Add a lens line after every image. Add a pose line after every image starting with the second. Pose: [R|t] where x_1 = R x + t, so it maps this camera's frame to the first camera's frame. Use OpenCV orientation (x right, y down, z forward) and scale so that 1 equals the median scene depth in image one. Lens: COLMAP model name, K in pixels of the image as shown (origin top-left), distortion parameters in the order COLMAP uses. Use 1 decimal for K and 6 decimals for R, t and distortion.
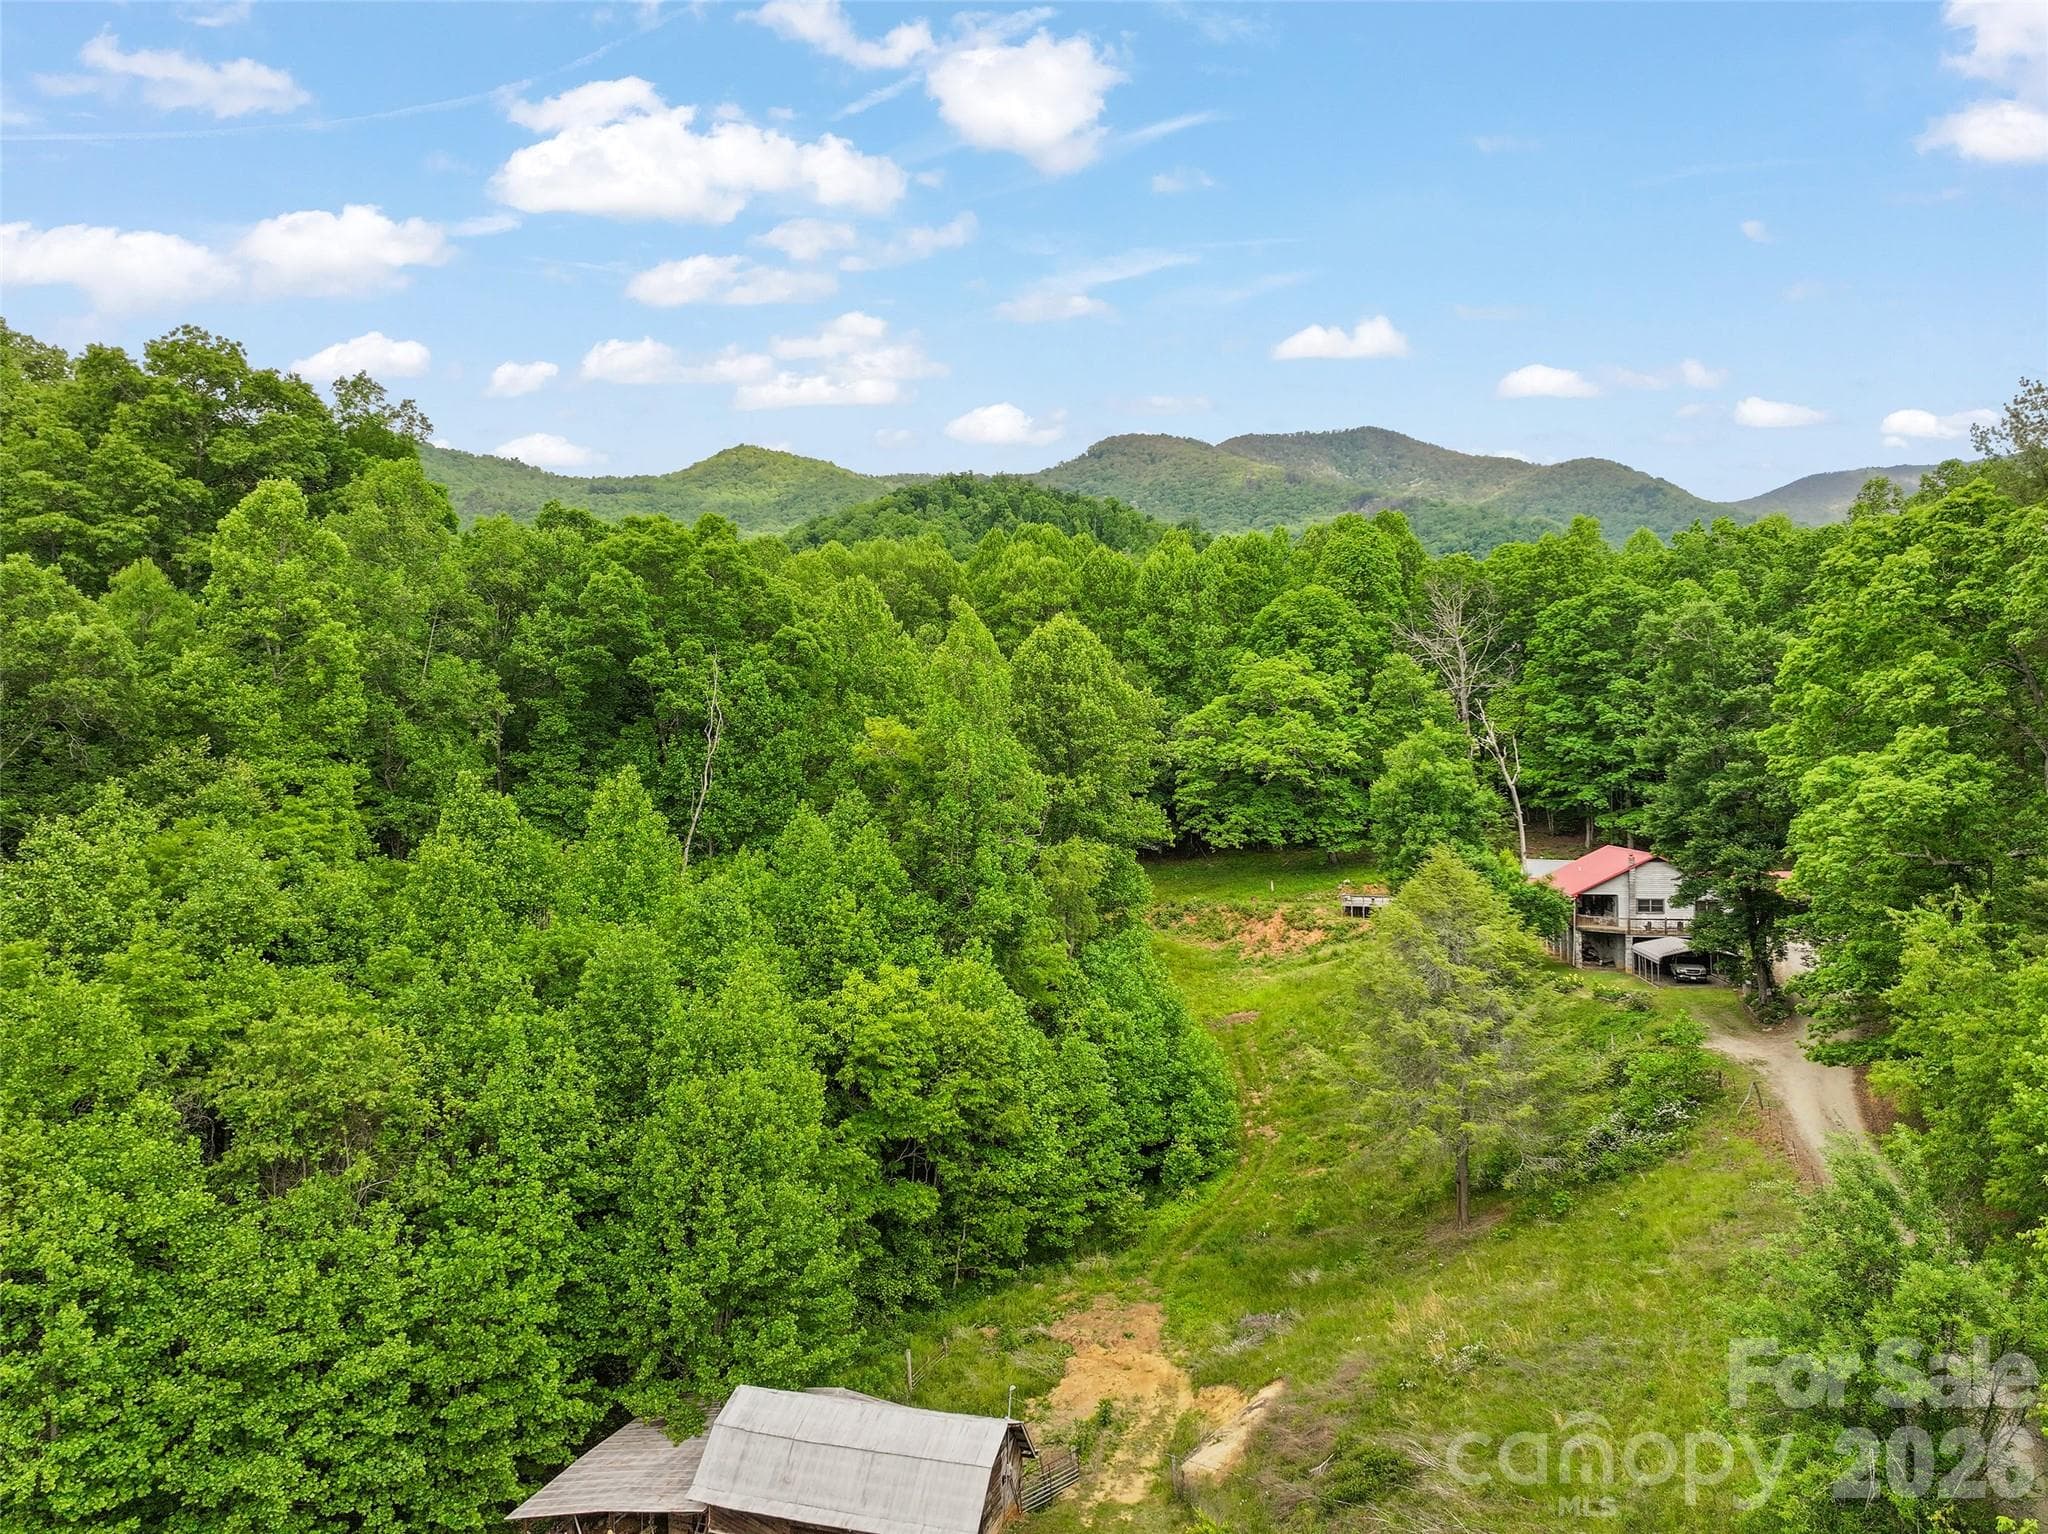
lens RADIAL K [[1440.2, 0, 1028.5], [0, 1440.2, 755.5], [0, 0, 1]] dist [-0.000556, 0.018277]
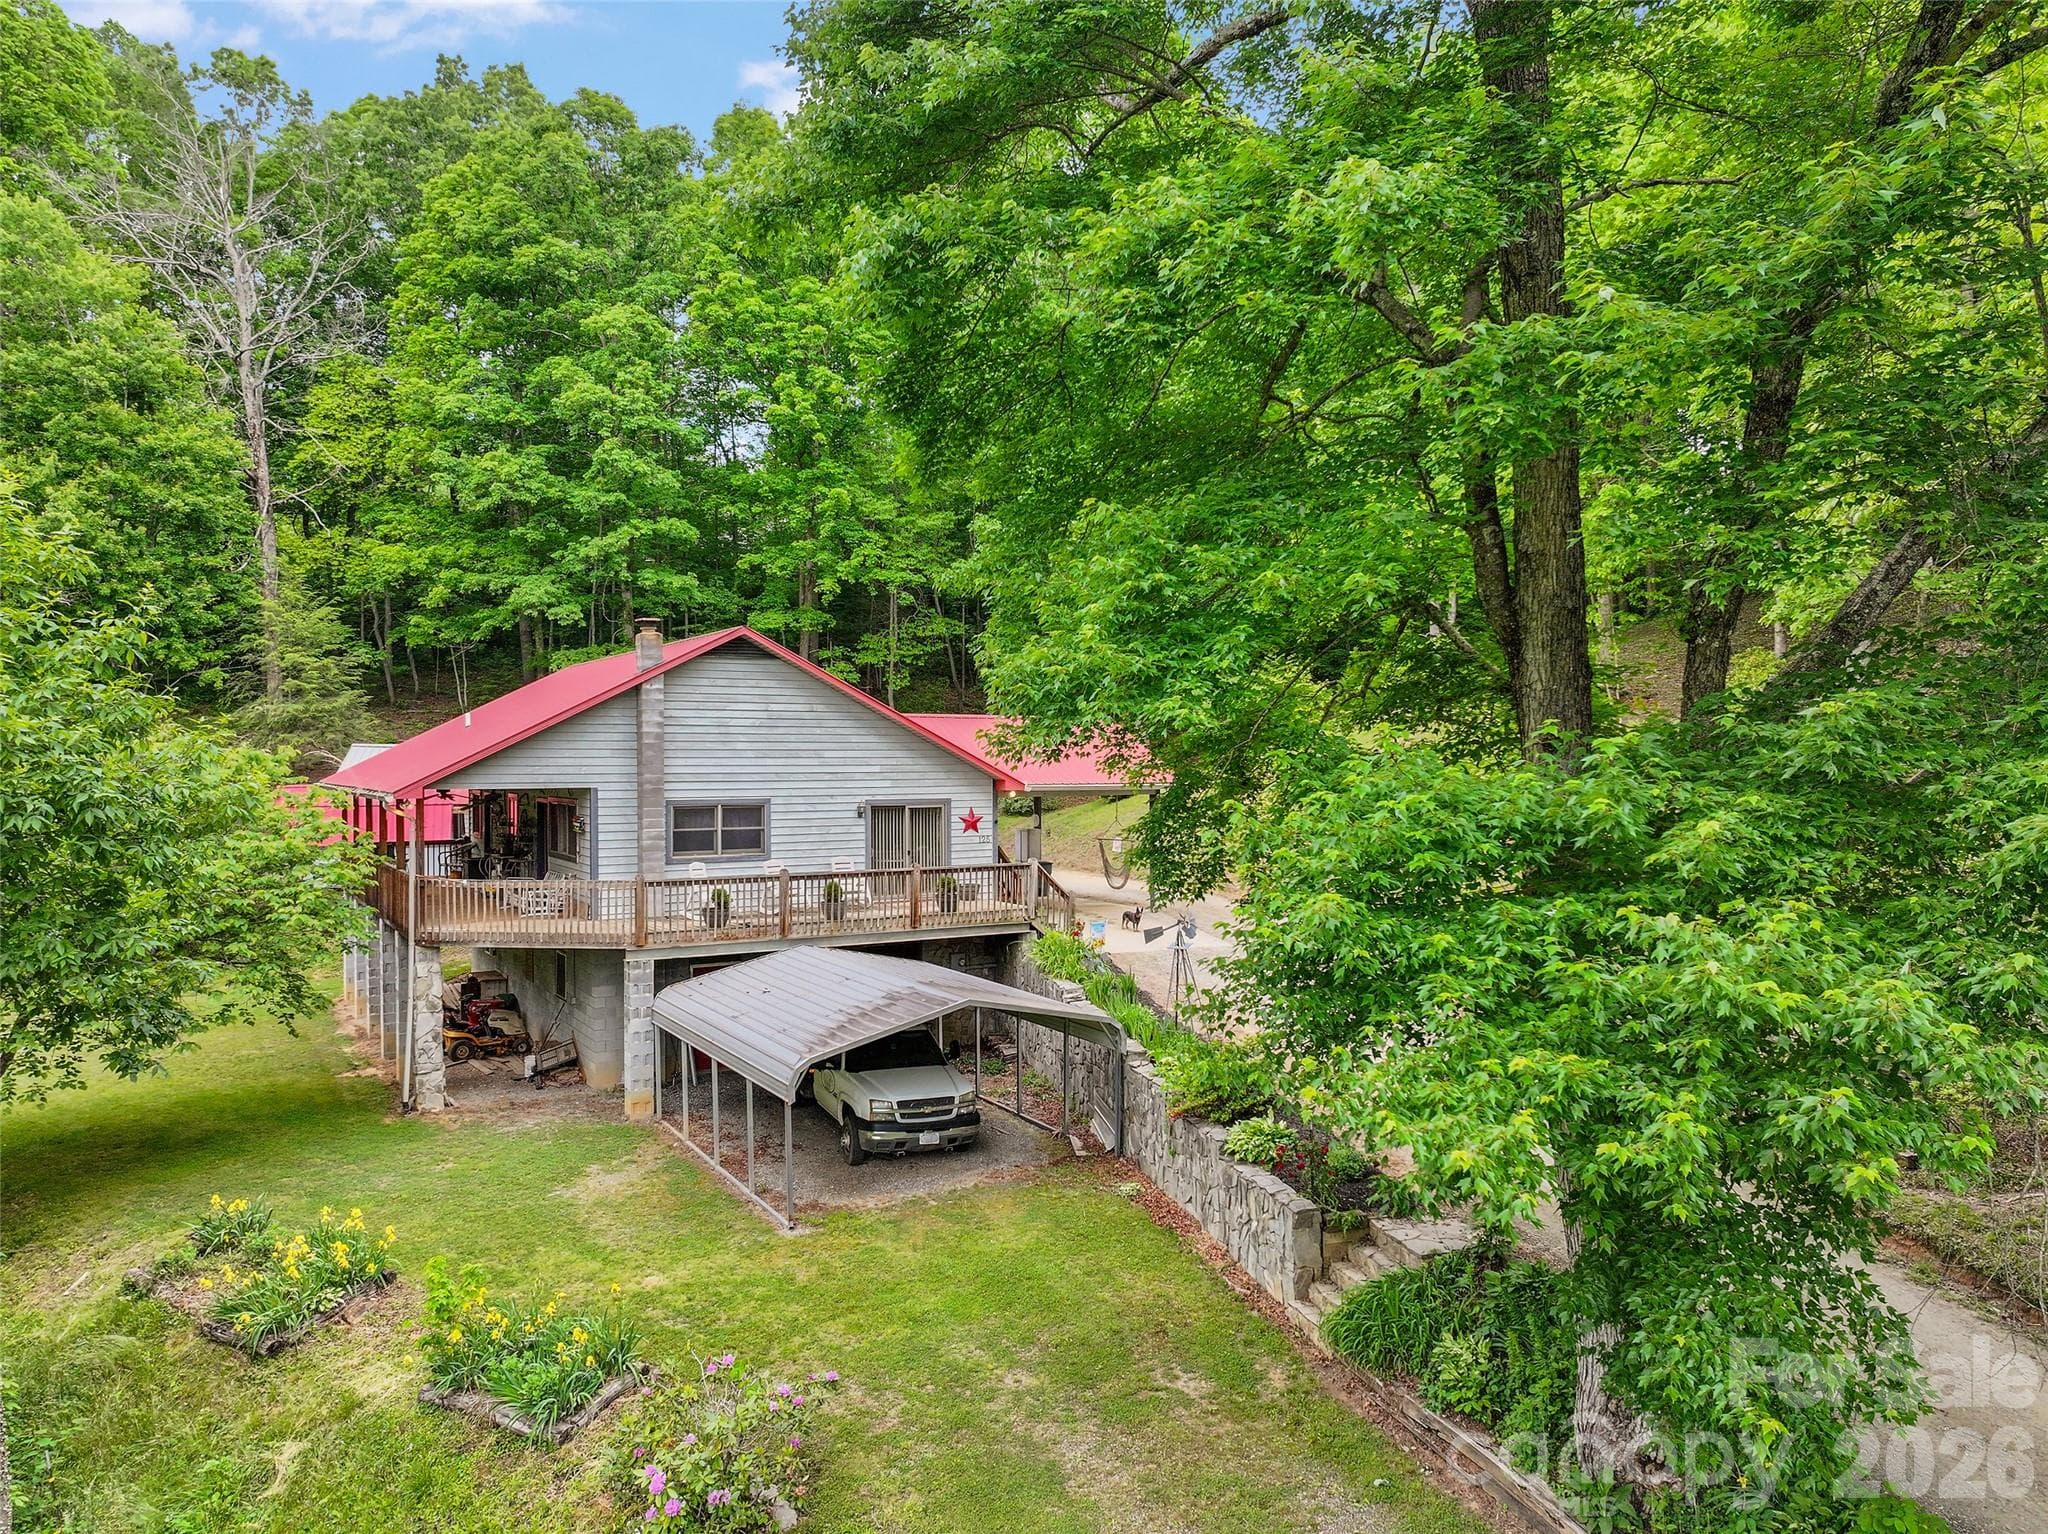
lens RADIAL K [[1440.2, 0, 1025.1], [0, 1440.2, 760.1], [0, 0, 1]] dist [-0.000556, 0.018277]
pose [[0.784454, 0.003131, 0.620179, 0.342886], [-0.009881, 0.999923, 0.007450, 0.097432], [-0.620108, -0.011972, 0.784425, 0.831987]]
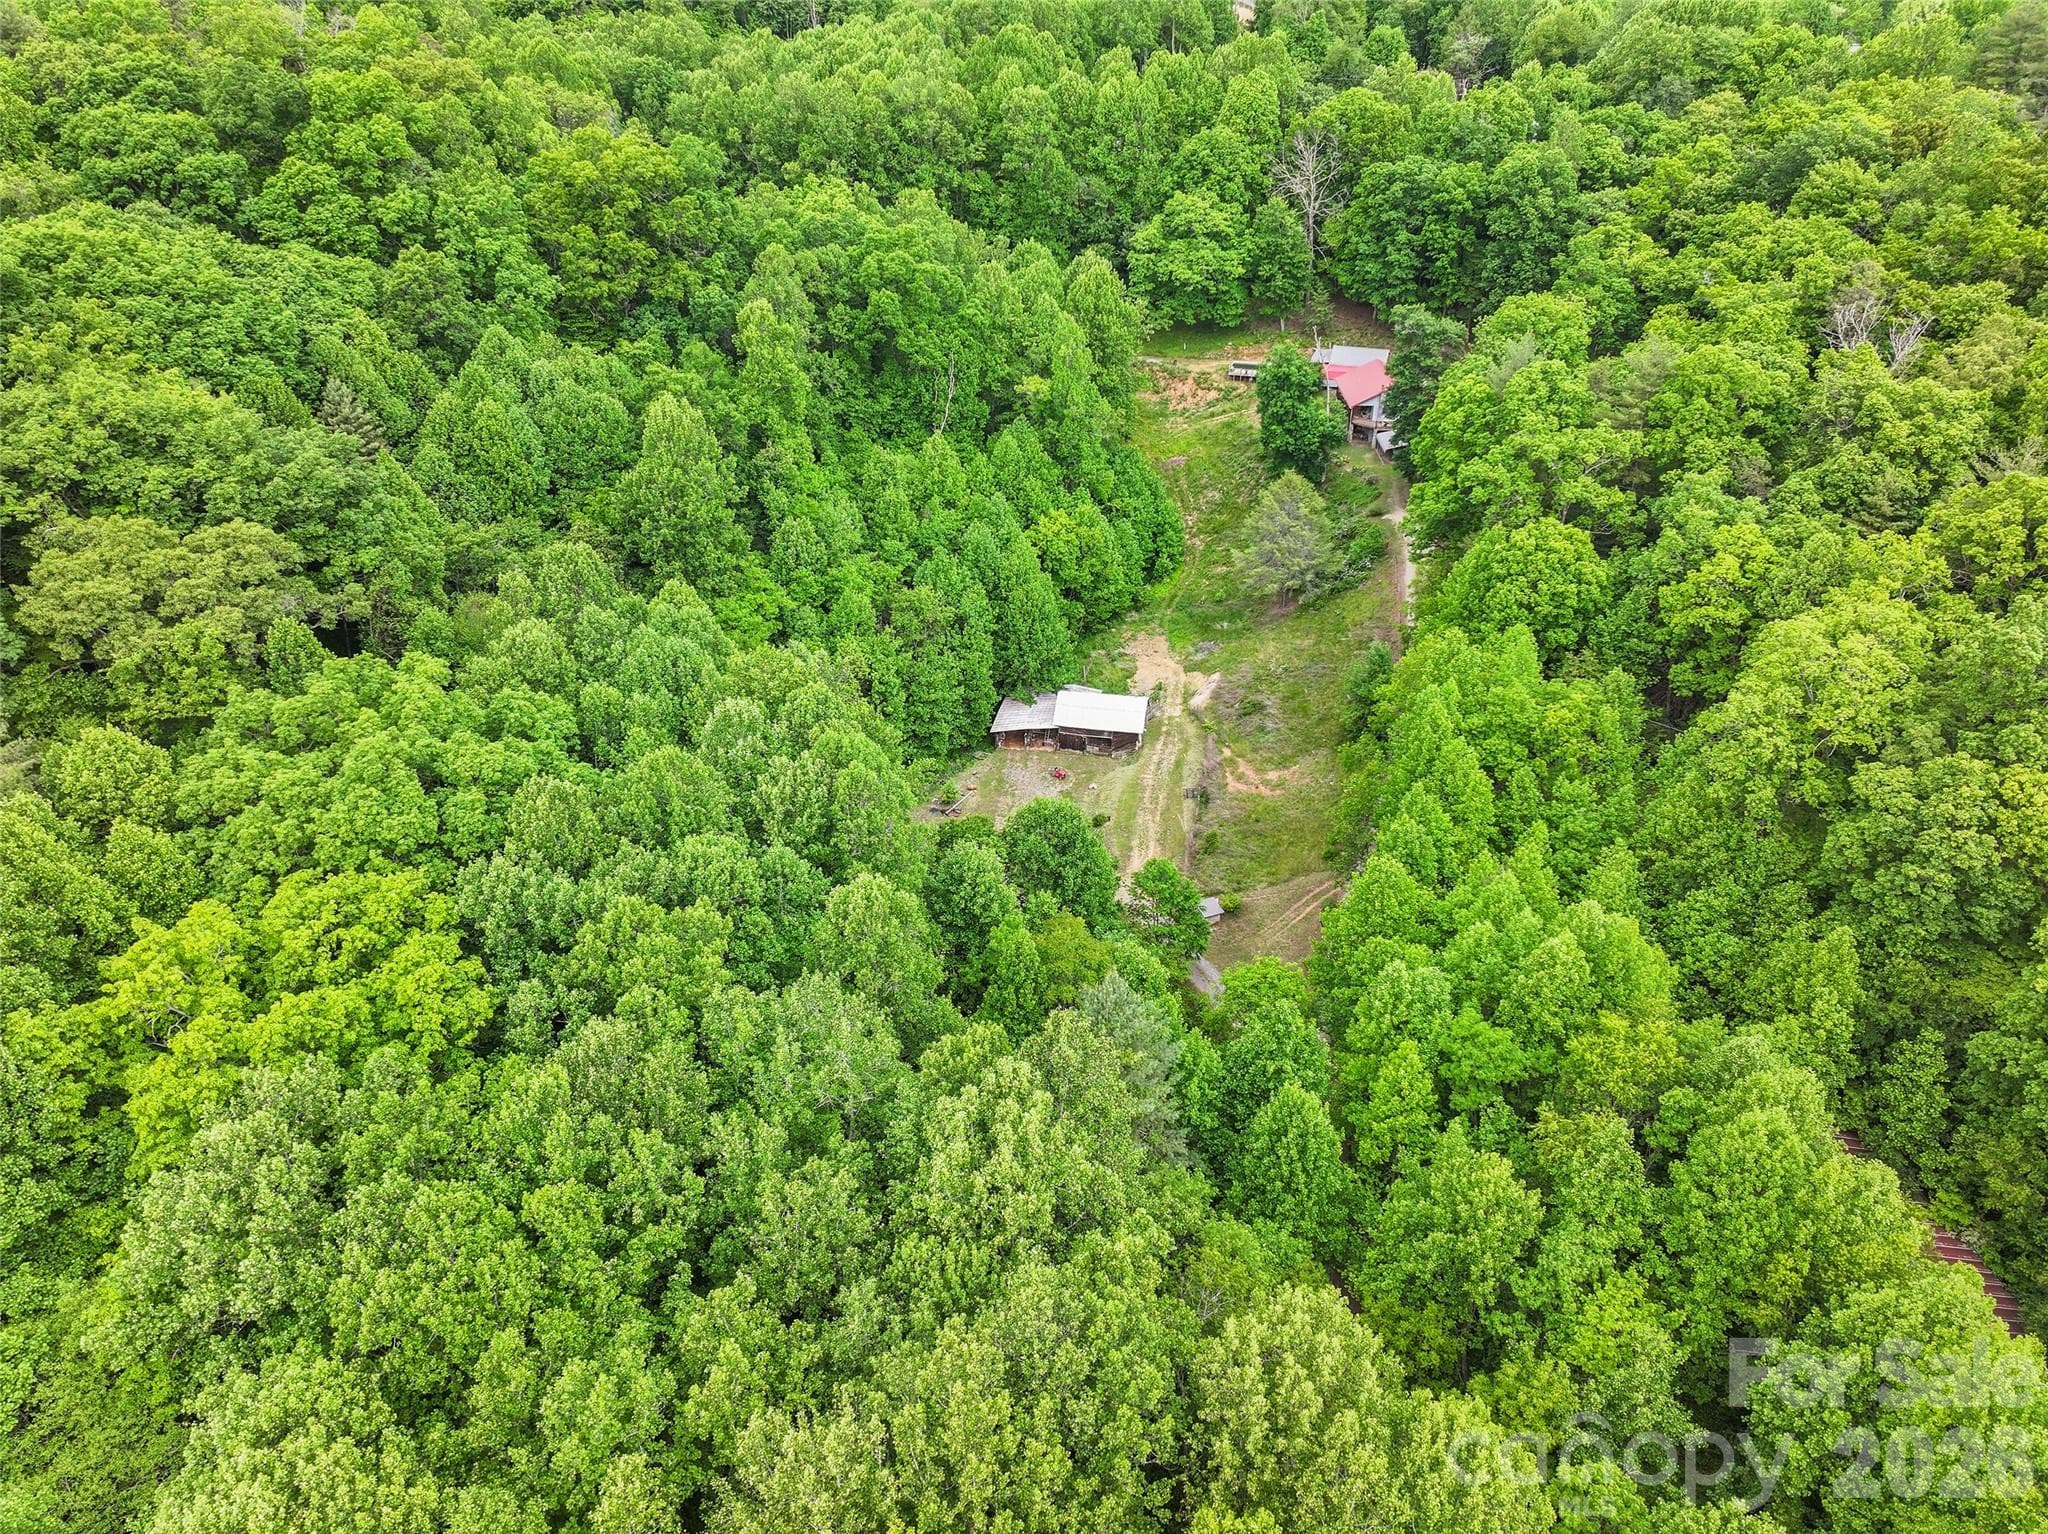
lens RADIAL K [[1440.2, 0, 1028.6], [0, 1440.2, 761.8], [0, 0, 1]] dist [-0.000556, 0.018277]
pose [[0.992146, -0.067032, 0.105604, -0.319970], [-0.000964, 0.840156, 0.542344, -0.604923], [-0.125079, -0.538186, 0.833493, -0.902840]]
